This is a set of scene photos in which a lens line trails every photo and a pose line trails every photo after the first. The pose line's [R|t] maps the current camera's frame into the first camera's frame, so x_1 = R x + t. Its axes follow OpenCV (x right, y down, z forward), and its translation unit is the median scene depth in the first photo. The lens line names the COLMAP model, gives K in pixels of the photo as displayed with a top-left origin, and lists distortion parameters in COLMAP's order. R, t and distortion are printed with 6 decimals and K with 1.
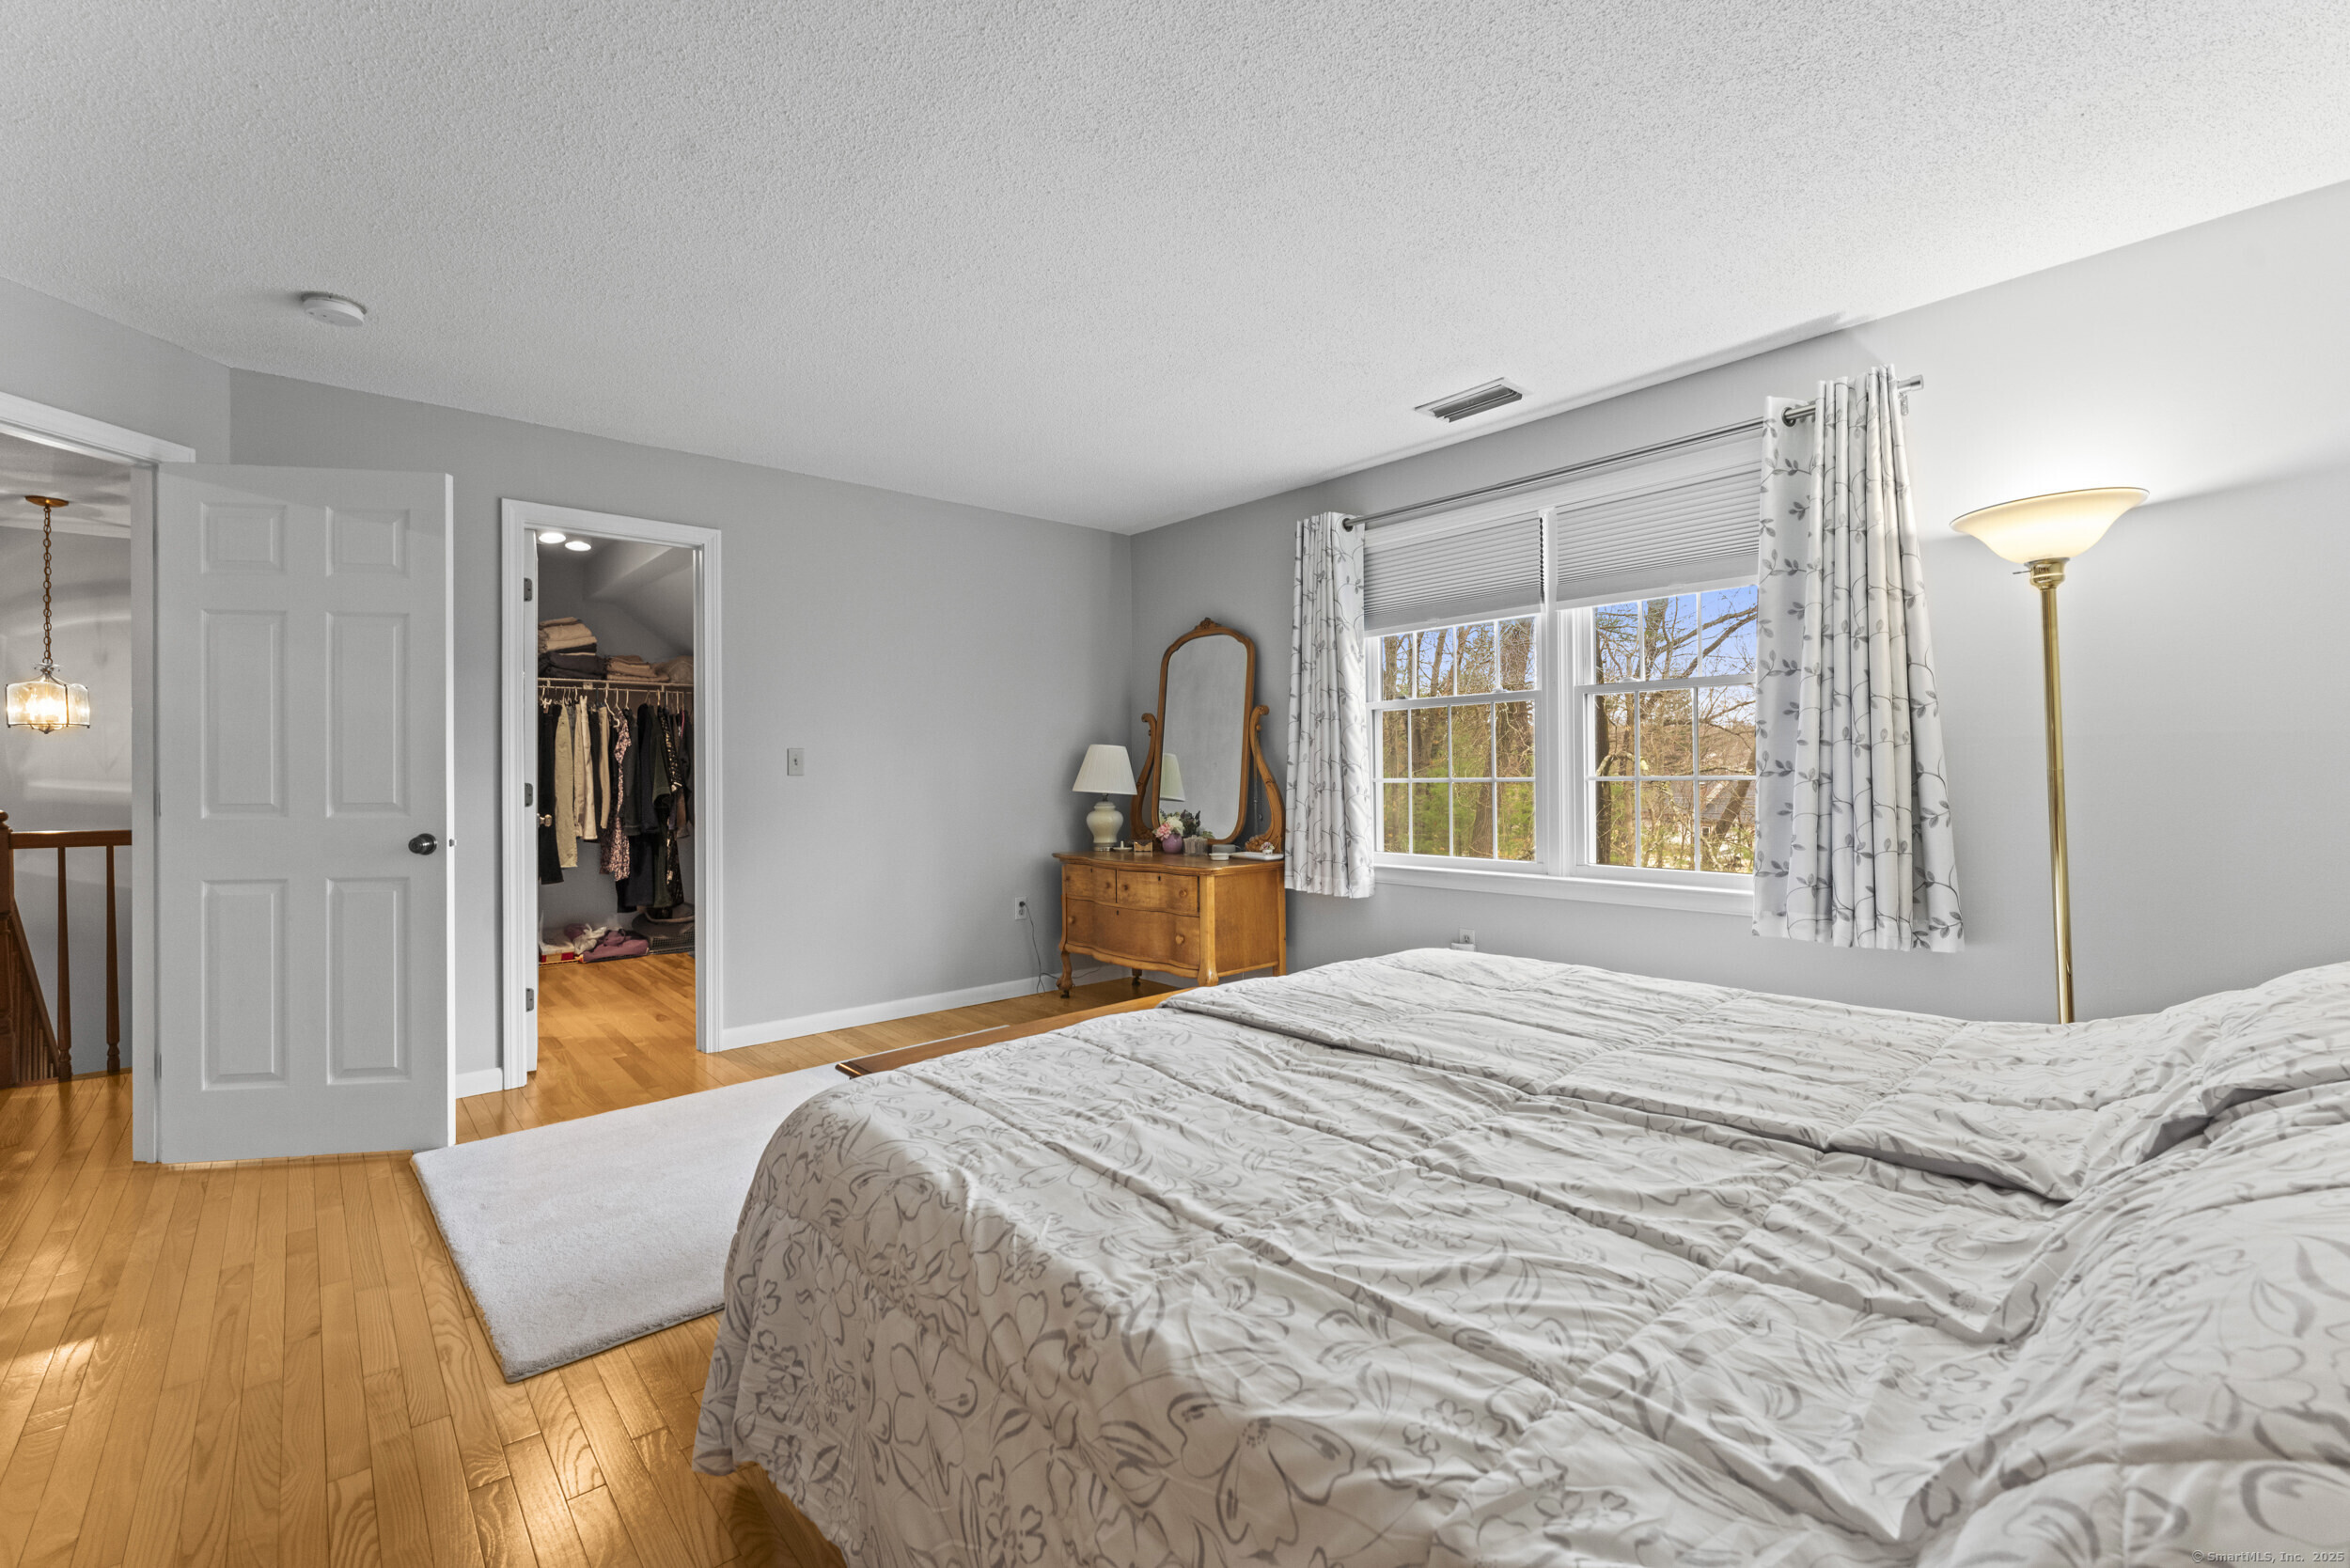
lens RADIAL K [[991.2, 0, 1175.0], [0, 991.2, 784.0], [0, 0, 1]] dist [0.000879, 0.000115]
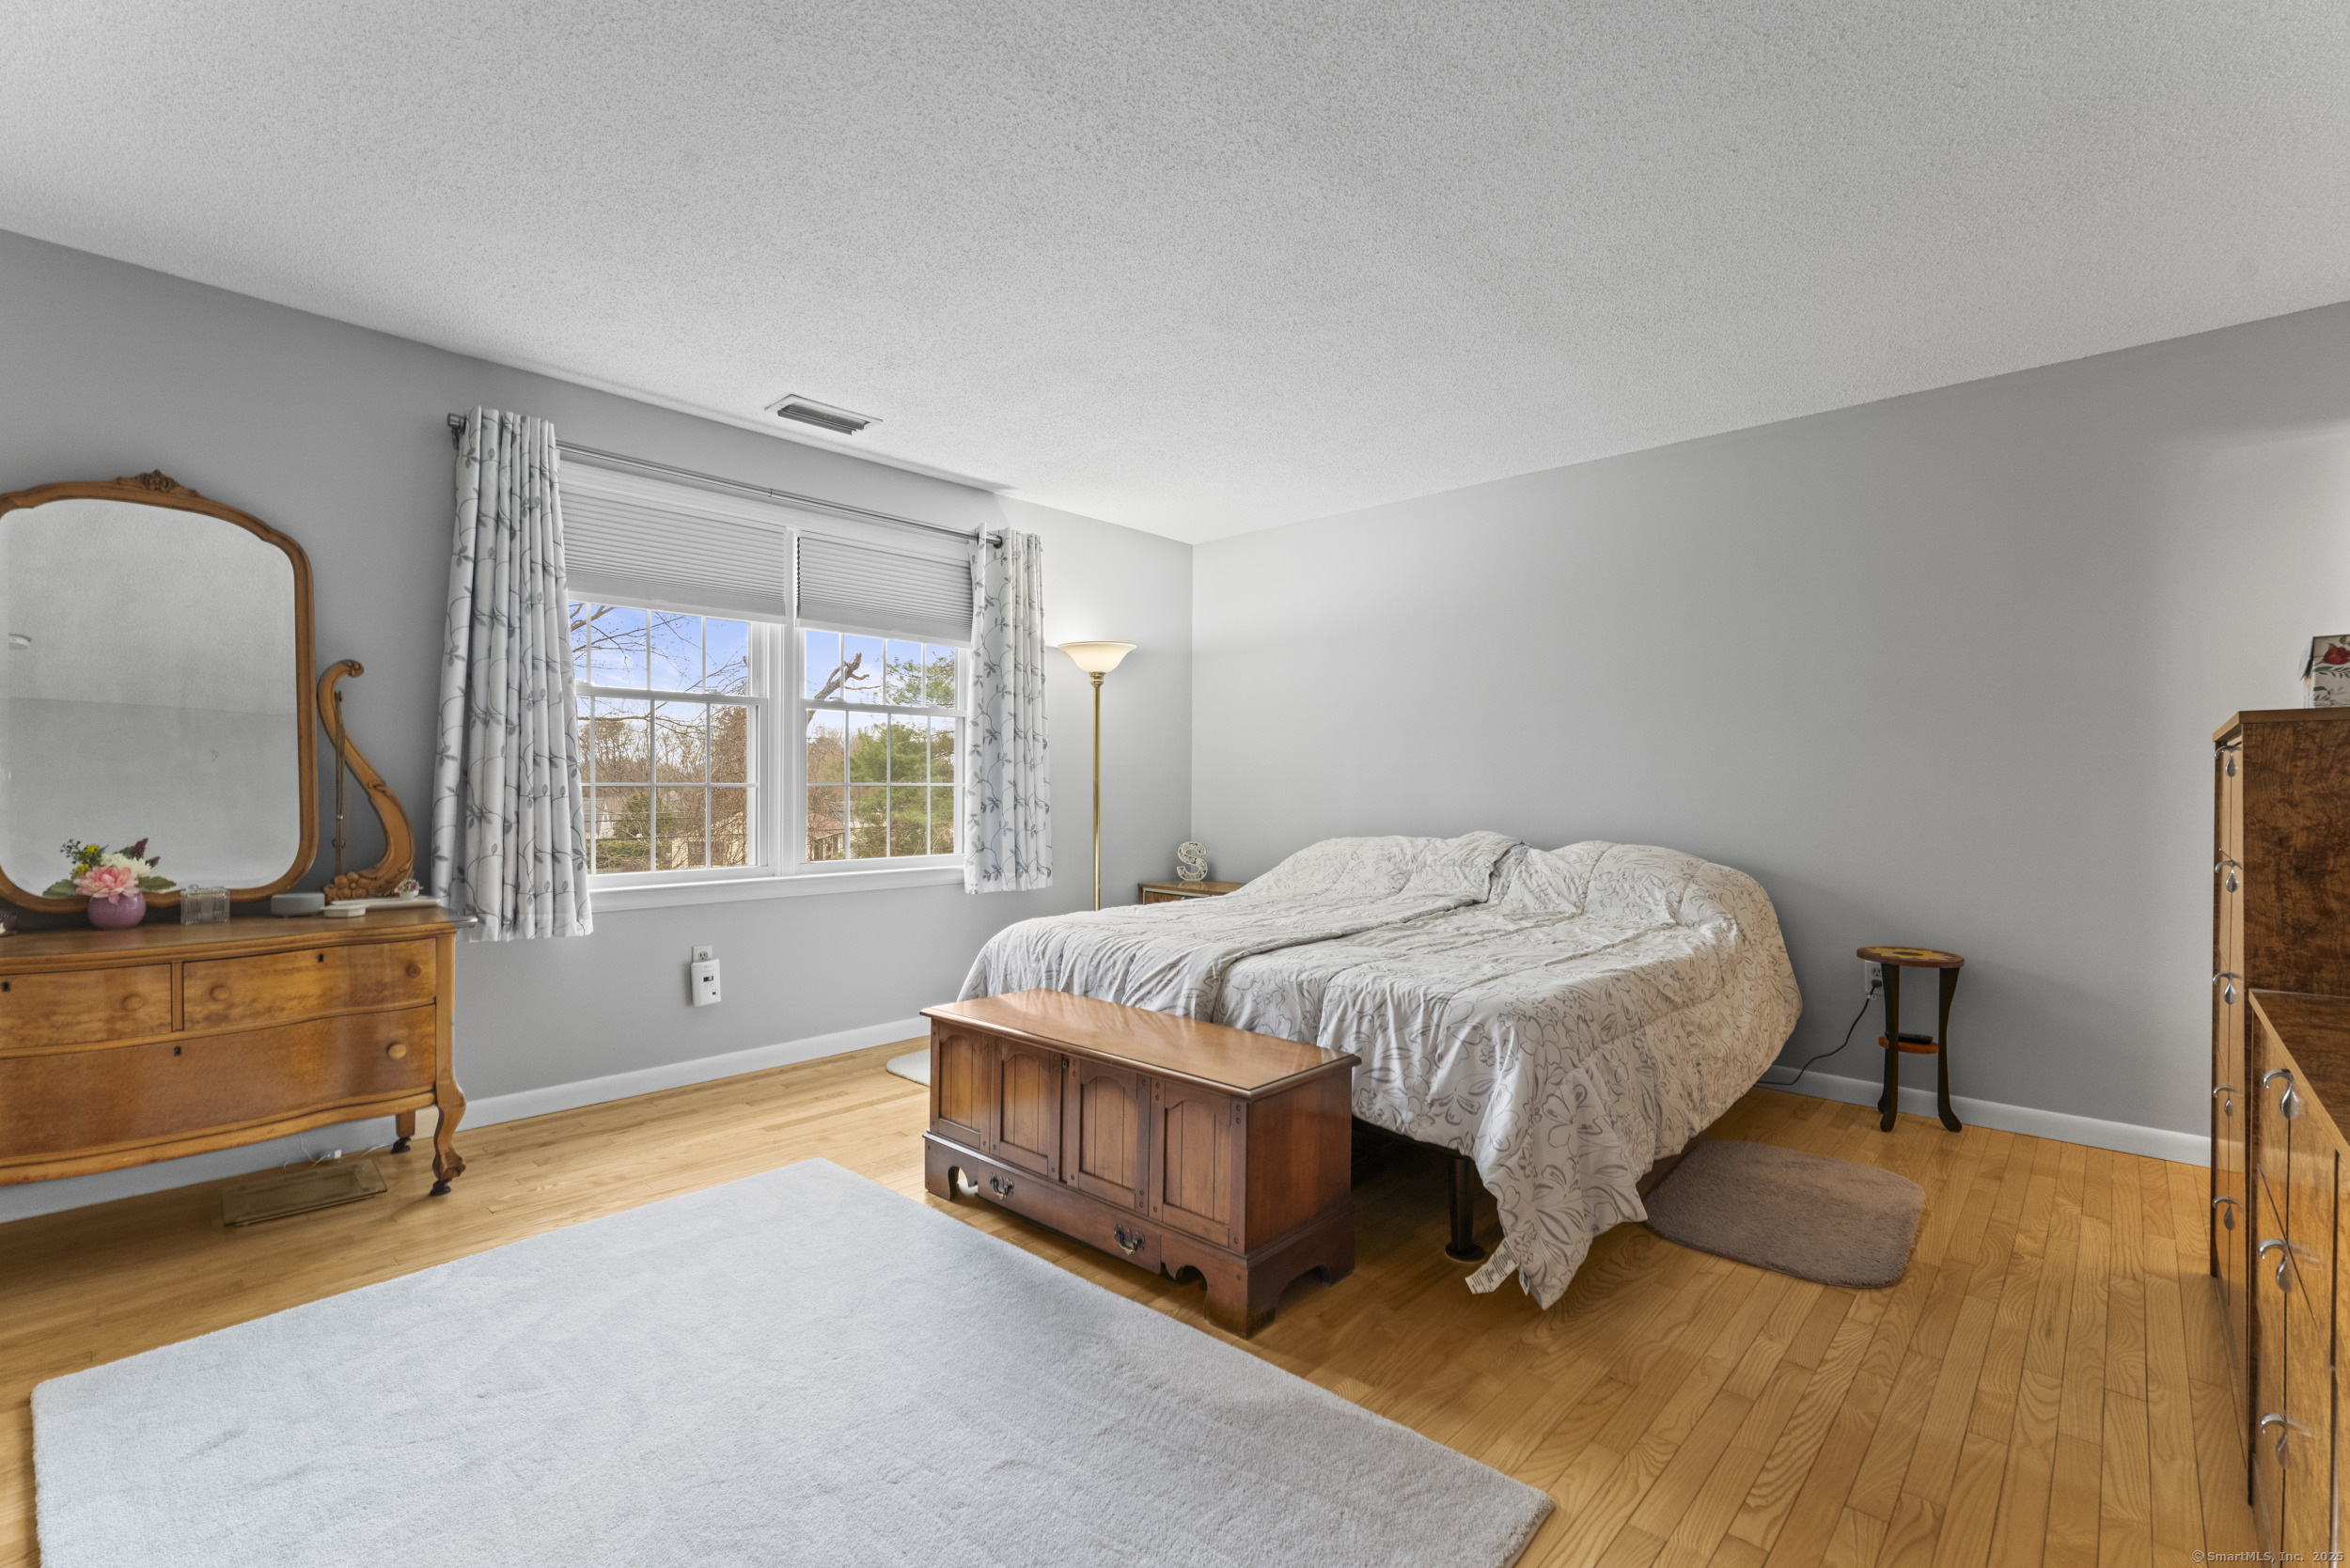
lens RADIAL K [[1032.0, 0, 1175.0], [0, 1032.0, 784.0], [0, 0, 1]] dist [-0.000224, -0.000089]
pose [[-0.107455, 0.005271, 0.994196, -0.783255], [0.004509, 0.999978, -0.004814, 0.000937], [-0.994200, 0.003966, -0.107476, 0.742631]]
